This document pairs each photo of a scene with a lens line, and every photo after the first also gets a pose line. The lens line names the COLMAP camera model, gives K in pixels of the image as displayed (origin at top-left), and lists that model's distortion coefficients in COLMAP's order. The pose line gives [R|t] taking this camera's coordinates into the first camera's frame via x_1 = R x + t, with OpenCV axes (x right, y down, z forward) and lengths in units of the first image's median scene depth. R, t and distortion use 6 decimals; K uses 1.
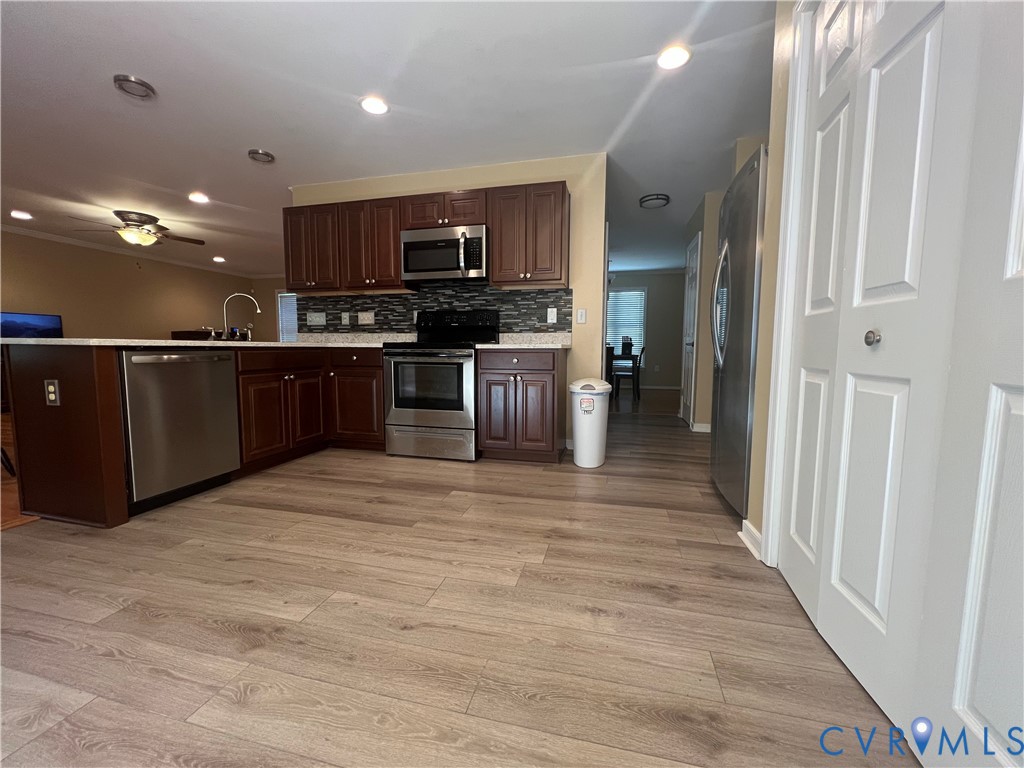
lens RADIAL K [[410.8, 0, 515.4], [0, 410.8, 383.2], [0, 0, 1]] dist [-0.003902, 0.000855]
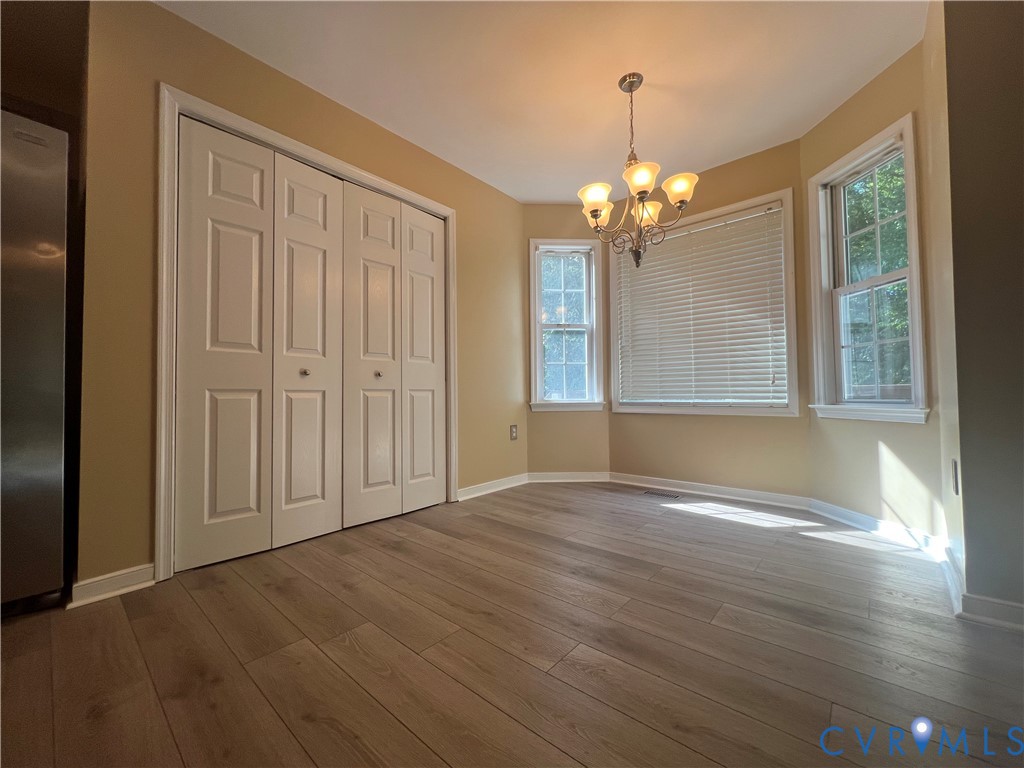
lens RADIAL K [[410.8, 0, 515.6], [0, 410.8, 384.4], [0, 0, 1]] dist [-0.003902, 0.000855]
pose [[-0.890808, 0.013423, 0.454182, -0.404486], [0.042446, 0.997651, 0.053767, -0.043163], [-0.452393, 0.067174, -0.889285, 0.913187]]
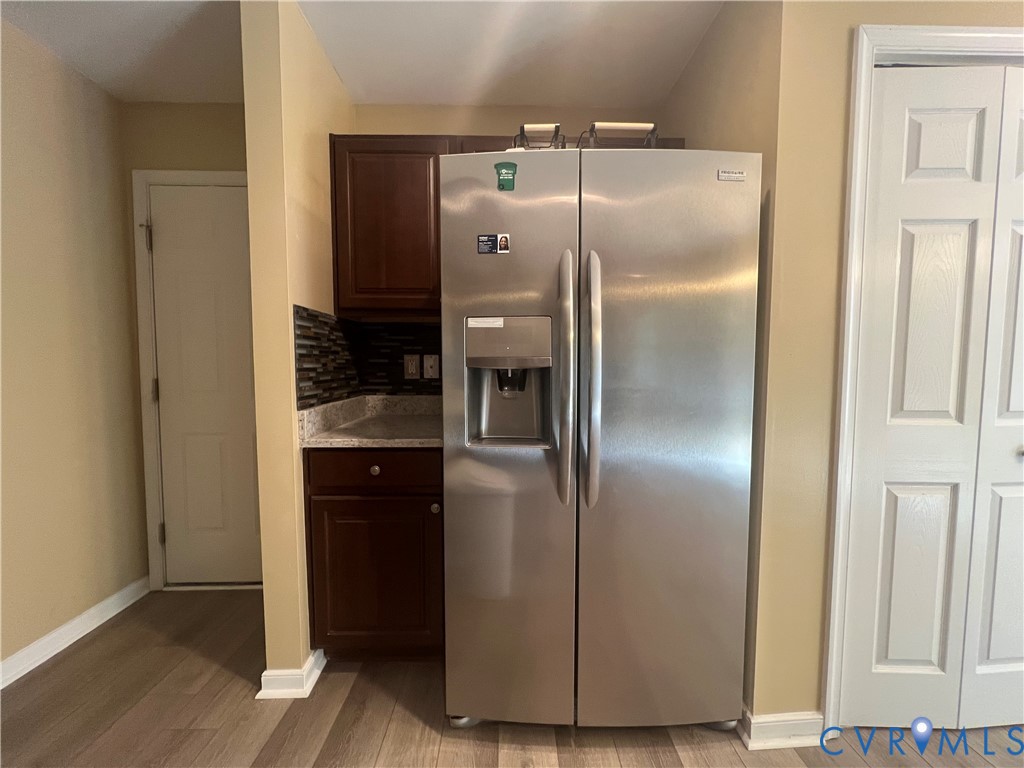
lens RADIAL K [[410.8, 0, 513.0], [0, 410.8, 385.1], [0, 0, 1]] dist [-0.003902, 0.000855]
pose [[-0.261875, -0.064146, 0.962968, 0.043385], [0.082851, 0.992611, 0.088651, -0.206160], [-0.961539, 0.102998, -0.254625, 1.048833]]
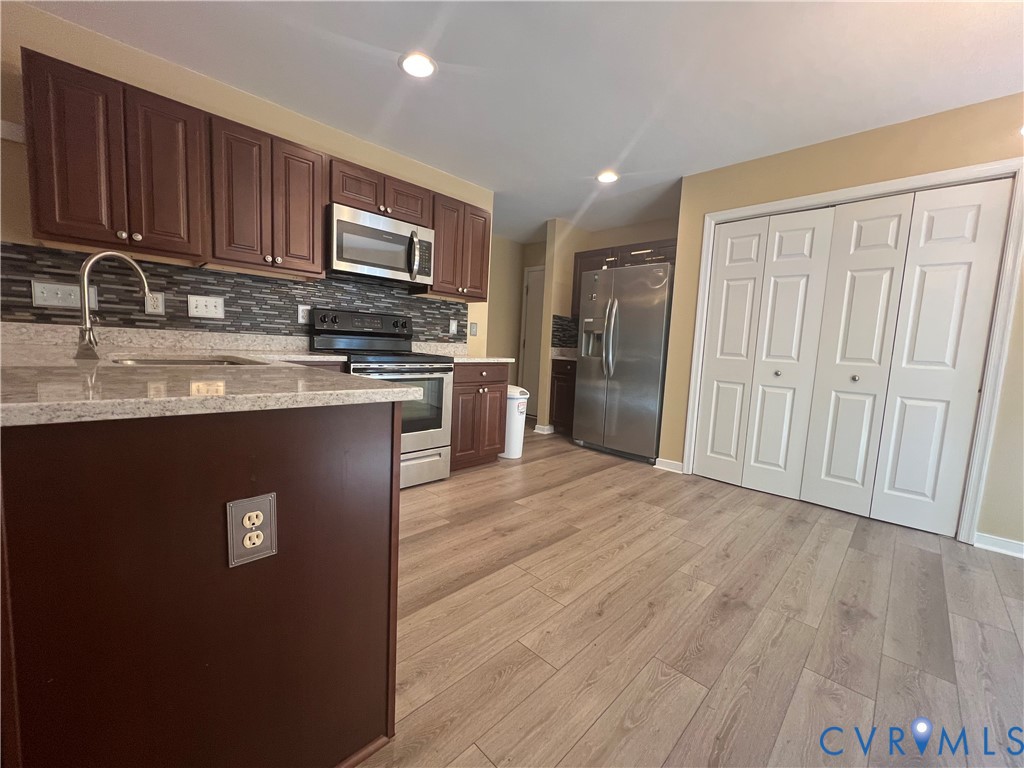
lens RADIAL K [[410.8, 0, 512.6], [0, 410.8, 385.0], [0, 0, 1]] dist [-0.003902, 0.000855]
pose [[0.509711, -0.065393, 0.857857, -0.972070], [0.029213, 0.997848, 0.058707, -0.094850], [-0.859850, -0.004863, 0.510524, 0.429153]]
